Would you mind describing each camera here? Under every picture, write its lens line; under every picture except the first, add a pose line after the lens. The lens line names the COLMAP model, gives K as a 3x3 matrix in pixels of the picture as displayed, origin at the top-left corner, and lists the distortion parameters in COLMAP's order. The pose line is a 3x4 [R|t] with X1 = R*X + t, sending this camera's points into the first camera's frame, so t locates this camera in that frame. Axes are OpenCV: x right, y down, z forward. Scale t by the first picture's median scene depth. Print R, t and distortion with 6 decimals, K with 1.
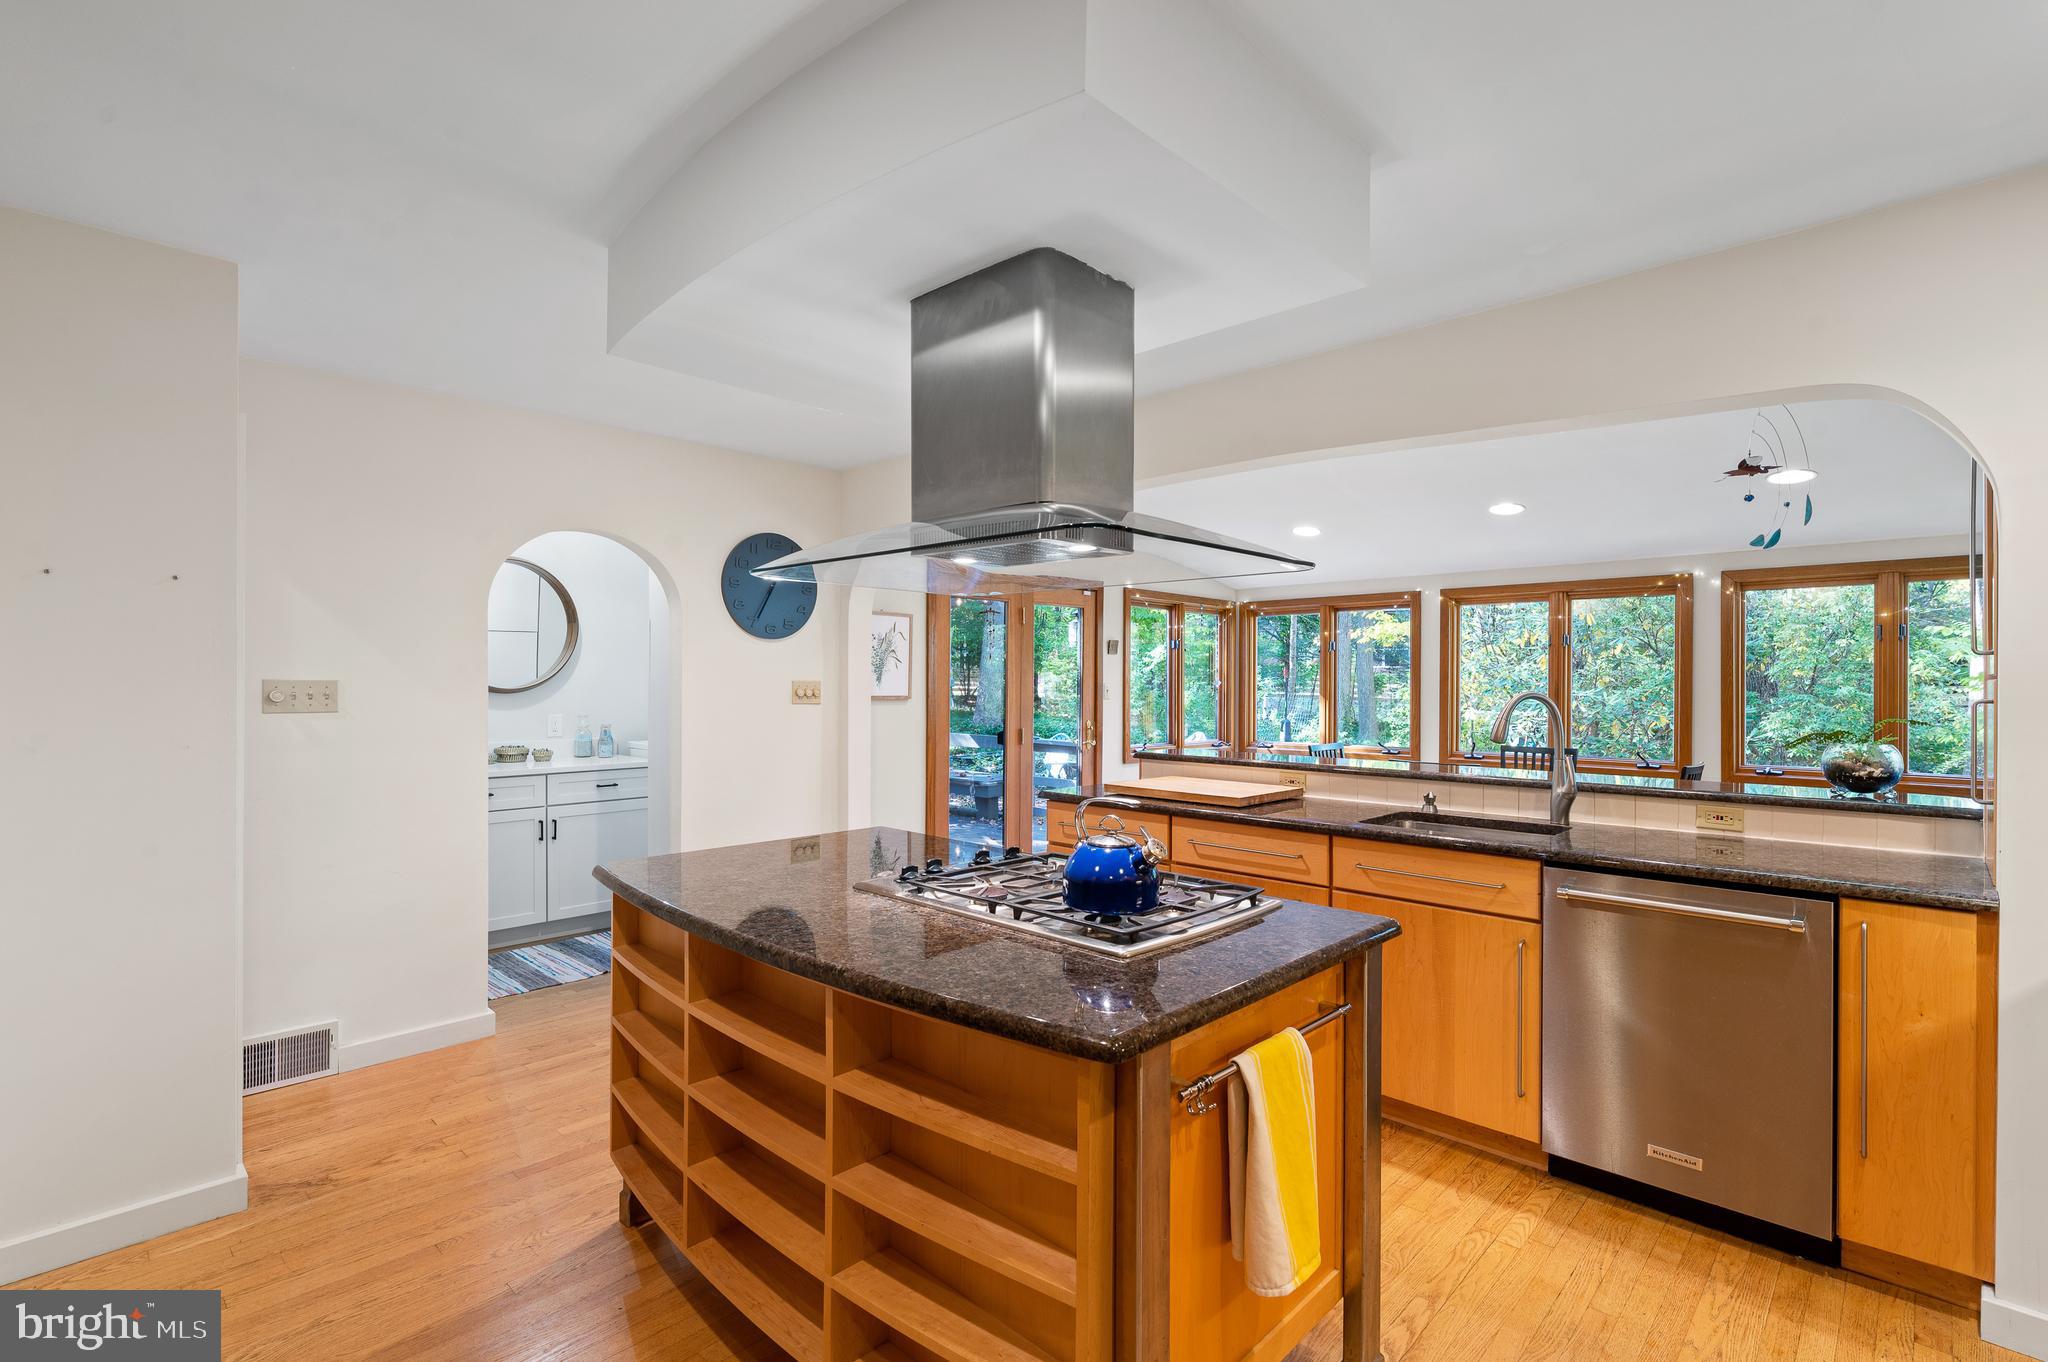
lens RADIAL K [[916.4, 0, 1024.0], [0, 916.4, 681.0], [0, 0, 1]] dist [-0.001284, -0.000069]
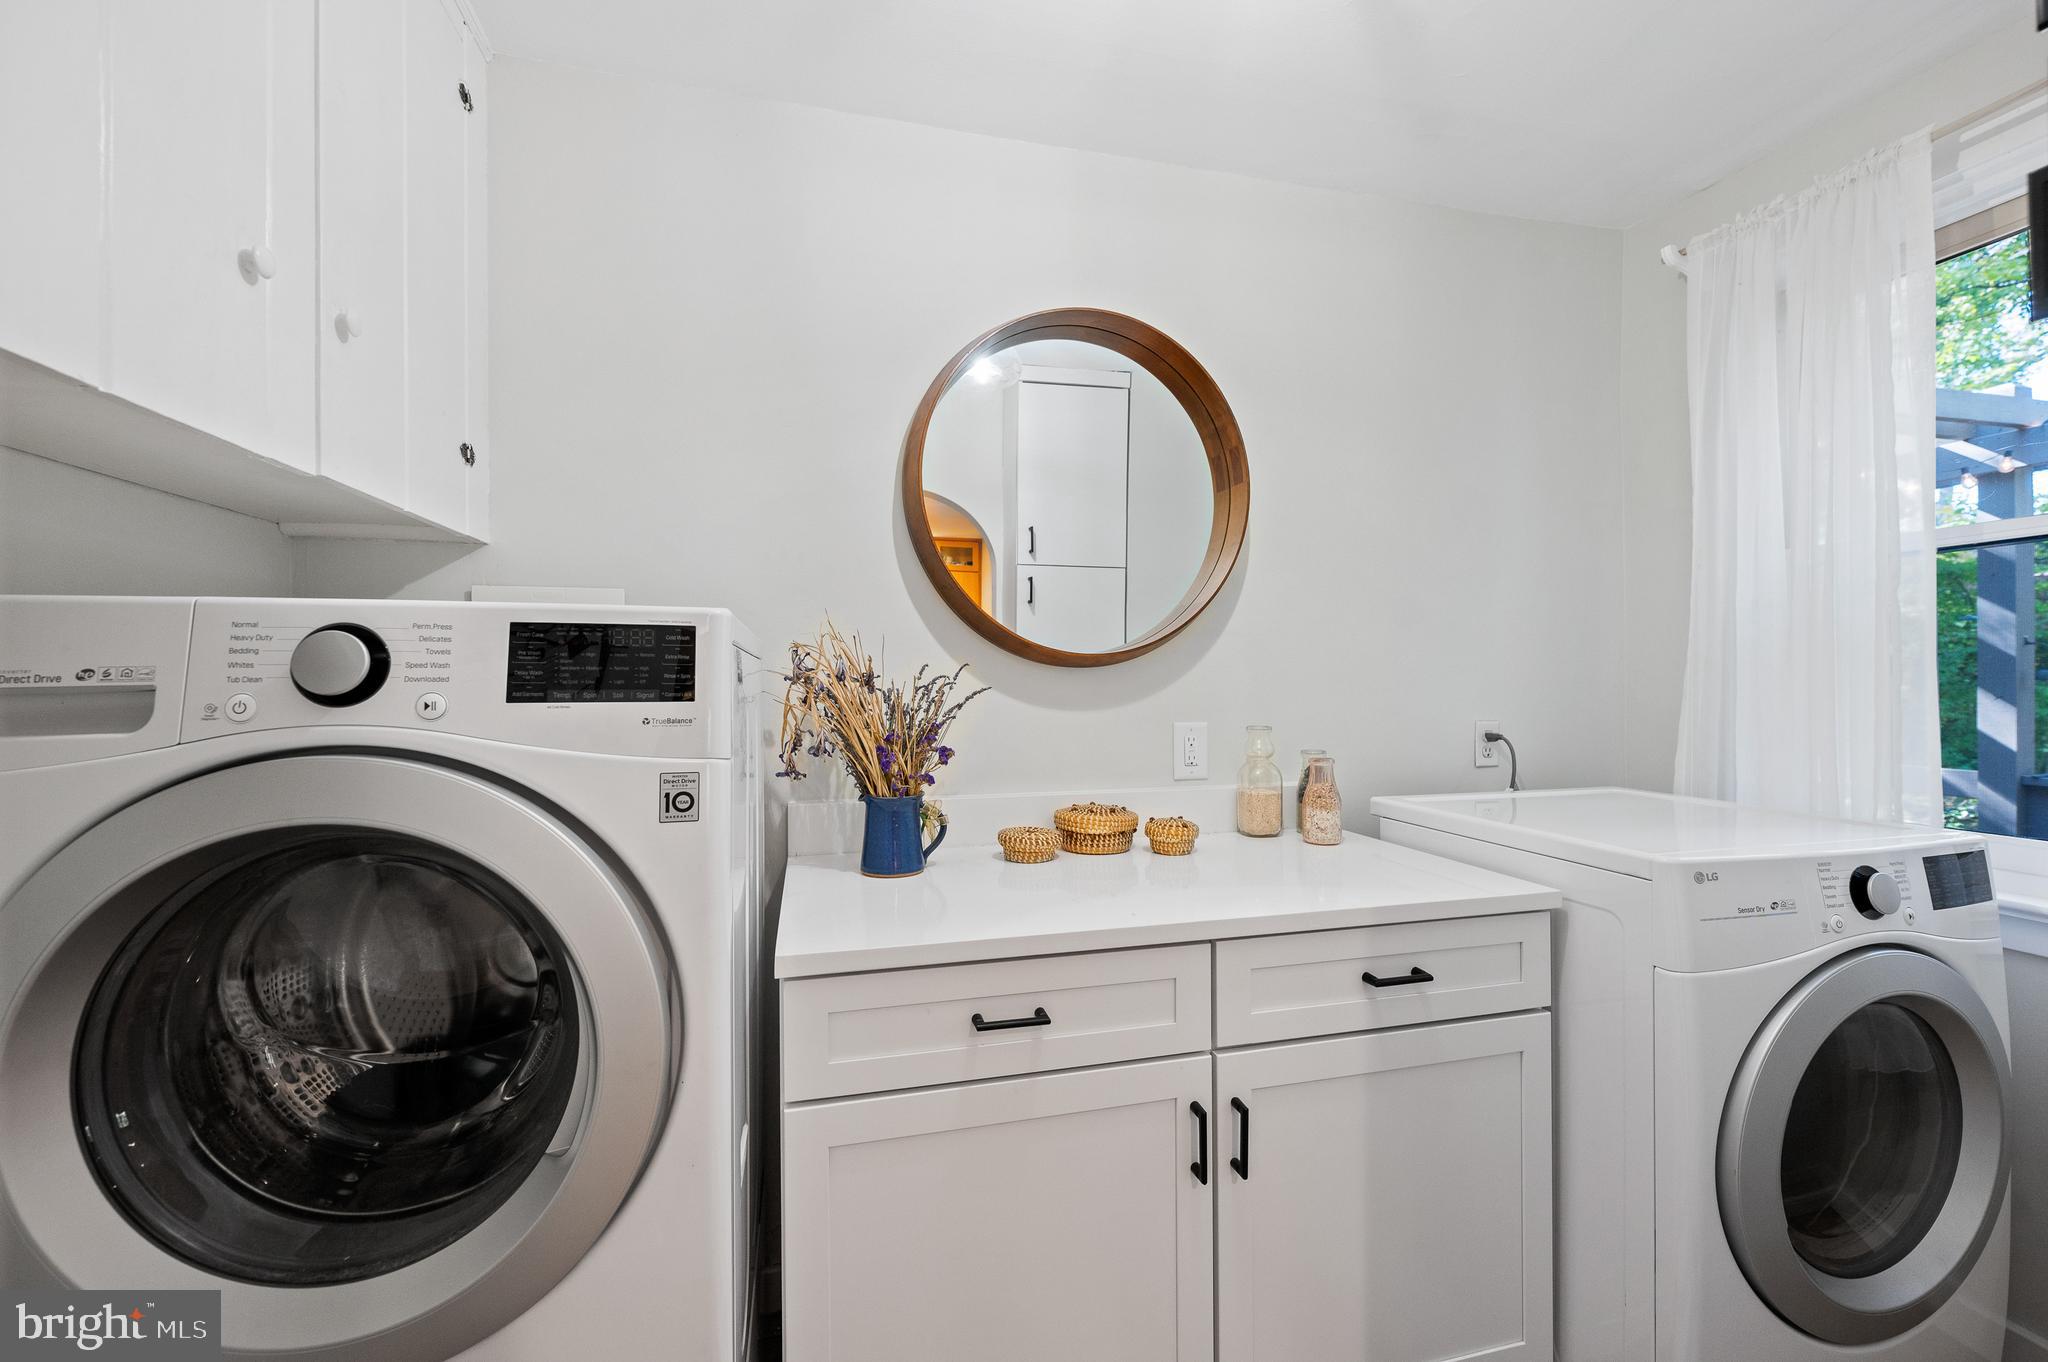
lens RADIAL K [[829.0, 0, 1032.7], [0, 829.0, 665.4], [0, 0, 1]] dist [-0.000874, 0.000106]
pose [[0.851576, -0.015474, -0.524002, -0.403410], [0.005556, 0.999775, -0.020496, 0.020679], [0.524201, 0.014542, 0.851470, 0.699222]]
